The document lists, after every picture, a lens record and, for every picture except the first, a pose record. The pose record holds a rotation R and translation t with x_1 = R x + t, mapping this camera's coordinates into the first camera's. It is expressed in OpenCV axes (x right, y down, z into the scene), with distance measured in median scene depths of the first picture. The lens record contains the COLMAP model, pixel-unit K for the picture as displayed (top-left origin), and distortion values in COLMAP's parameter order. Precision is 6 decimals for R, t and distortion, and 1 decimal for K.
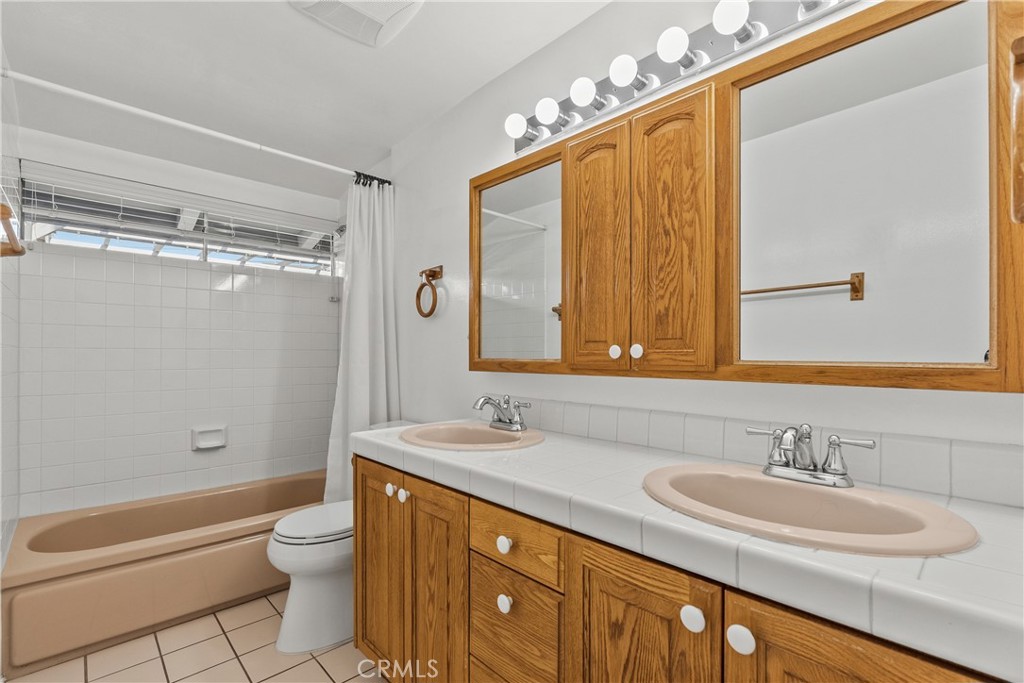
lens RADIAL K [[464.4, 0, 528.0], [0, 464.4, 354.9], [0, 0, 1]] dist [-0.008786, 0.004441]
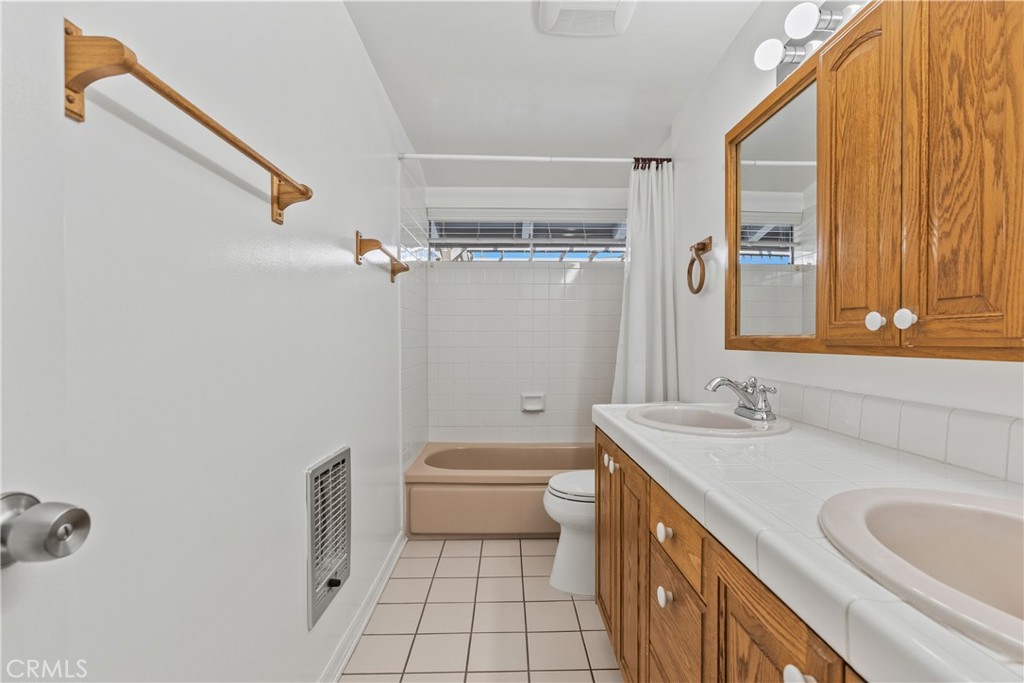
lens RADIAL K [[464.4, 0, 516.9], [0, 464.4, 345.1], [0, 0, 1]] dist [-0.008786, 0.004441]
pose [[0.738491, 0.006351, -0.674233, 0.214304], [0.001869, 0.999933, 0.011466, 0.017101], [0.674261, -0.009727, 0.738429, 0.082361]]
